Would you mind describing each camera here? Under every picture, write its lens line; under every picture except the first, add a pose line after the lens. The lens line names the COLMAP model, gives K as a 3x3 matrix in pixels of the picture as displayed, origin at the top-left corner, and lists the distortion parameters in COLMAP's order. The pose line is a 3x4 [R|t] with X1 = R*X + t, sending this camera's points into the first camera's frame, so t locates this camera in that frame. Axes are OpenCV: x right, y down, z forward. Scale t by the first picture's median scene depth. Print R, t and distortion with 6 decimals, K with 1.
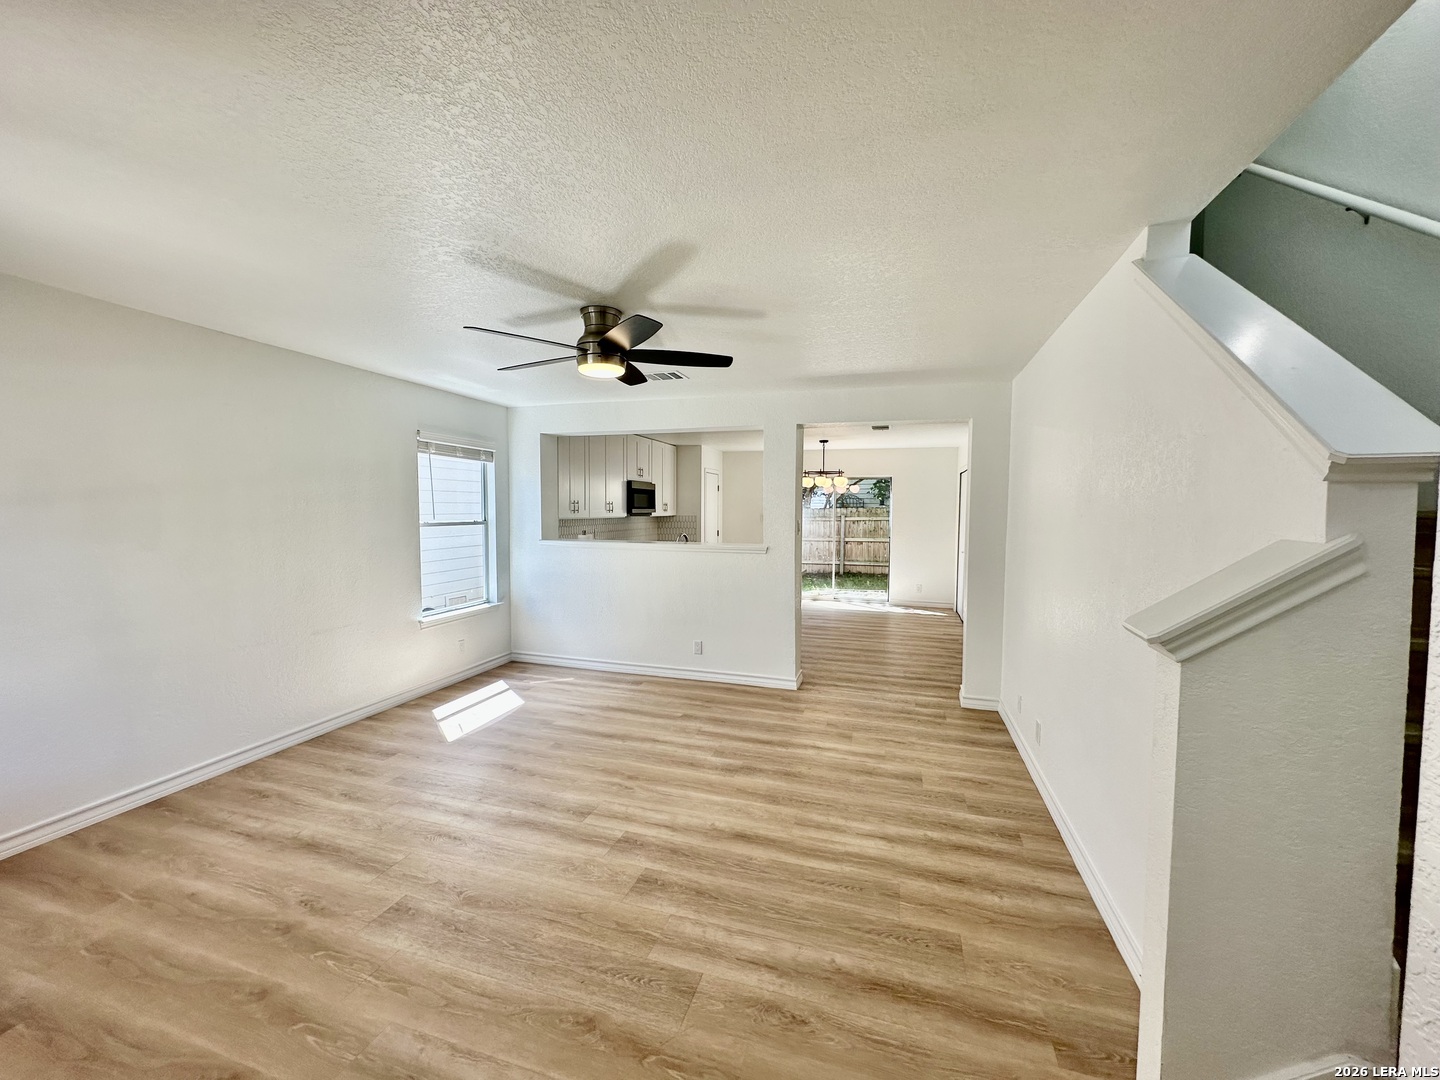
lens RADIAL K [[571.5, 0, 720.6], [0, 571.5, 539.2], [0, 0, 1]] dist [-0.003041, 0.001336]
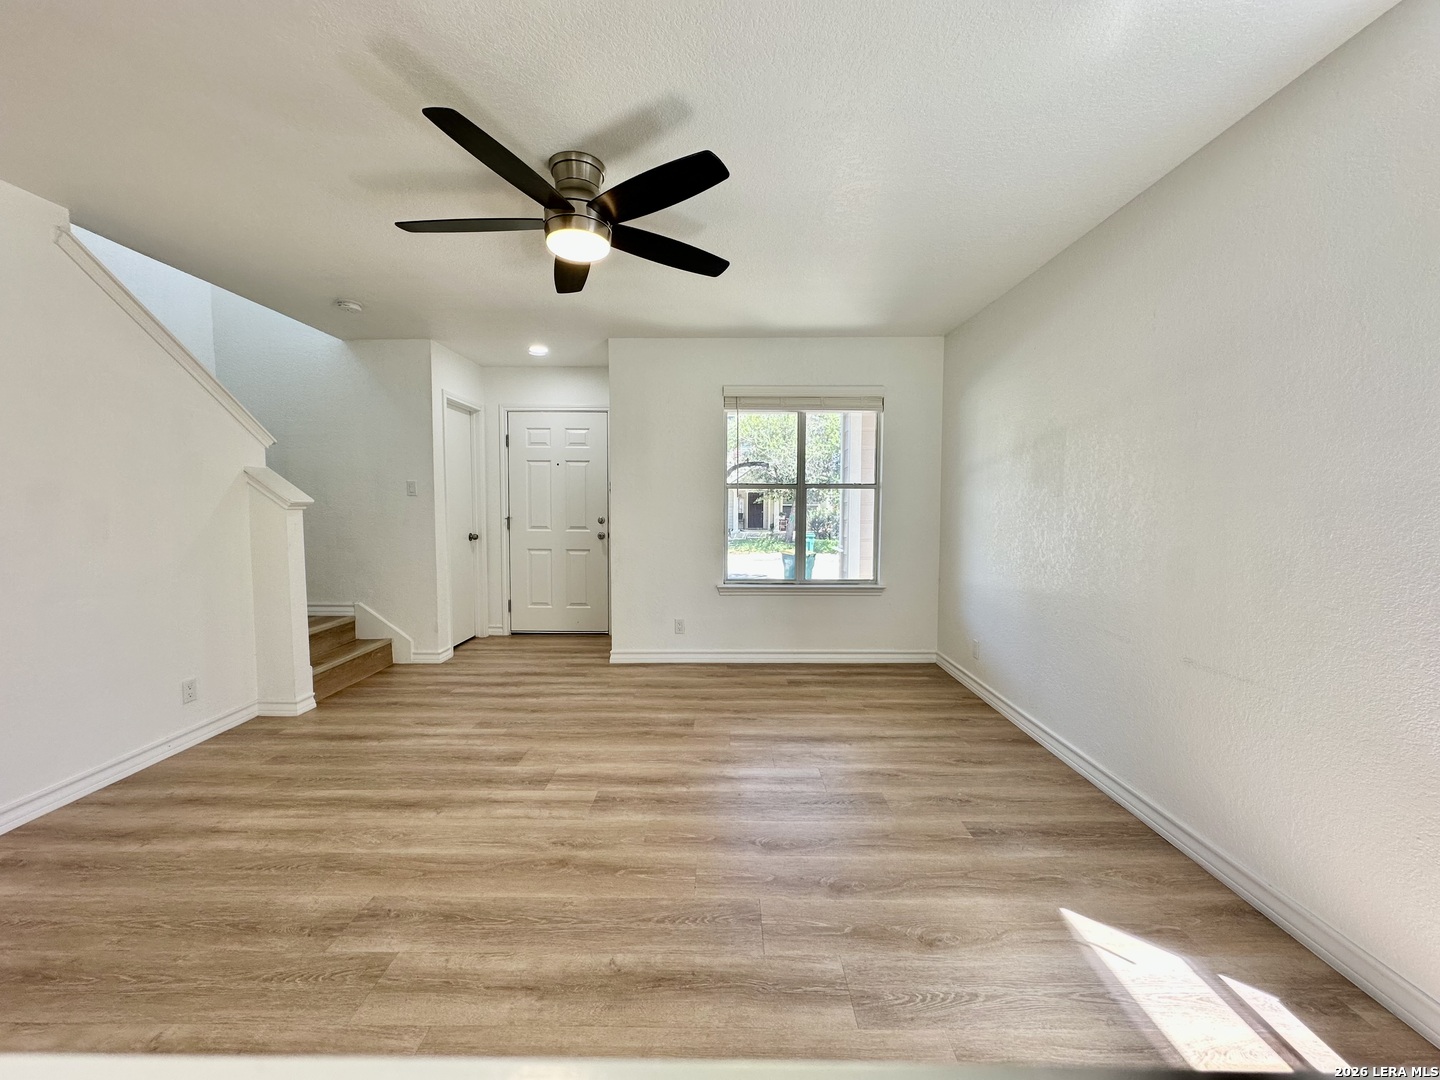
lens RADIAL K [[571.5, 0, 720.6], [0, 571.5, 539.2], [0, 0, 1]] dist [-0.003041, 0.001336]
pose [[-0.956994, 0.013010, -0.289815, -0.150102], [-0.021008, 0.993263, 0.113959, -0.004478], [0.289346, 0.115147, -0.950274, 1.626797]]
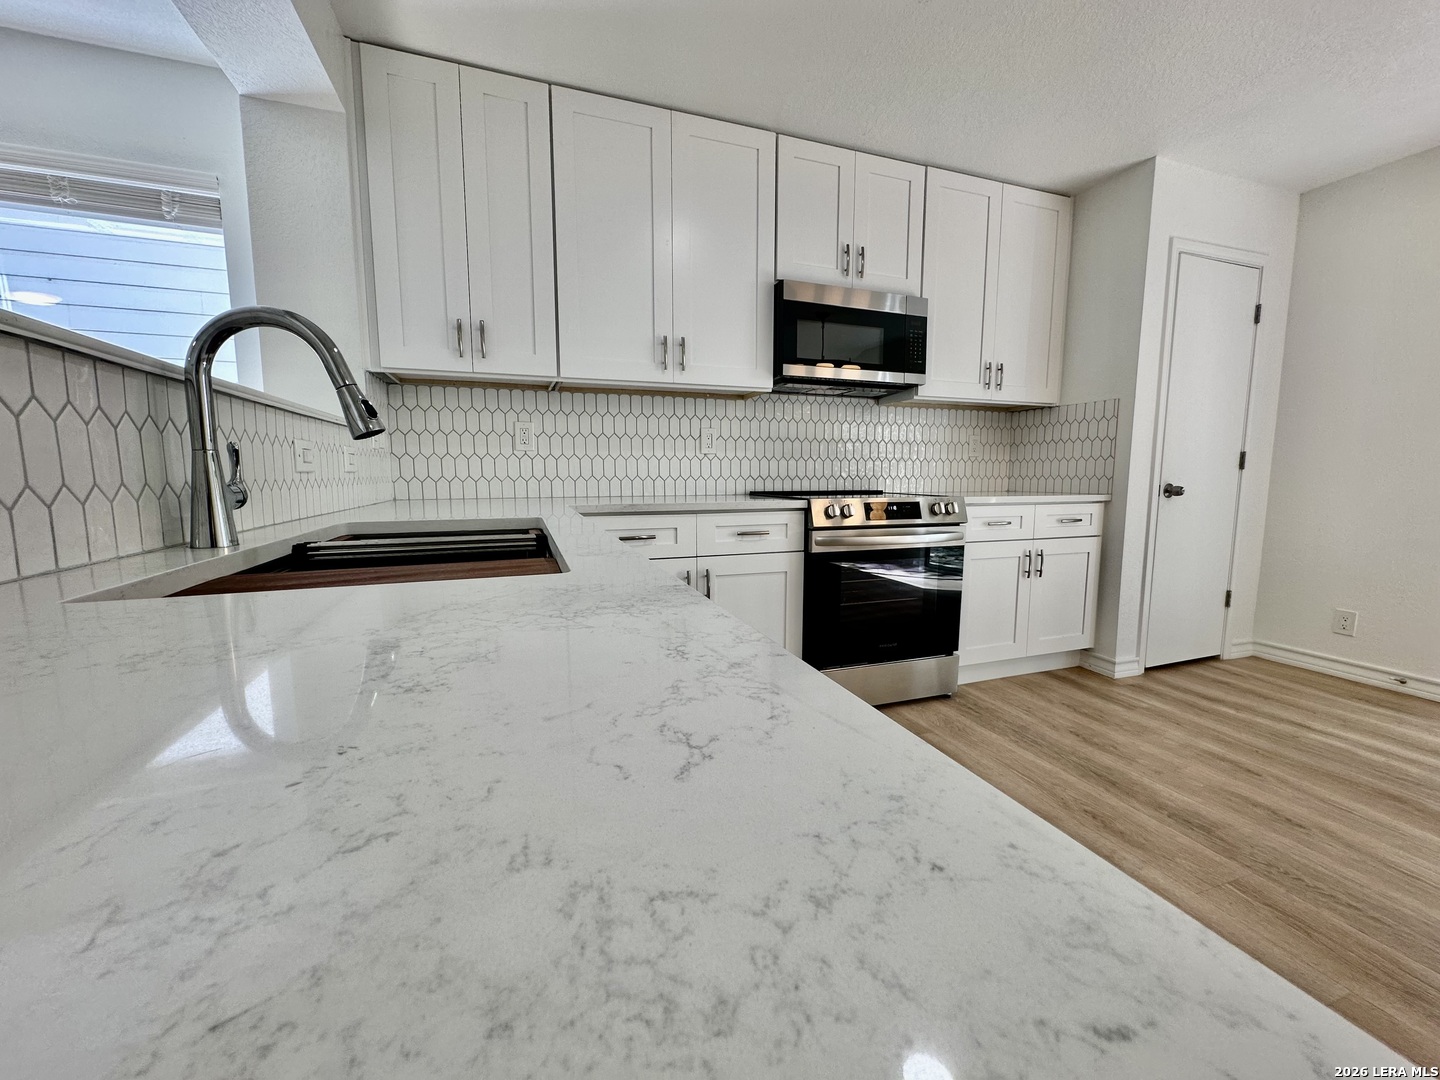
lens RADIAL K [[571.5, 0, 720.6], [0, 571.5, 539.2], [0, 0, 1]] dist [-0.003041, 0.001336]
pose [[0.598853, 0.085599, -0.796272, 0.237824], [-0.039328, 0.996215, 0.077515, 0.061344], [0.799893, -0.015104, 0.599952, 1.759217]]
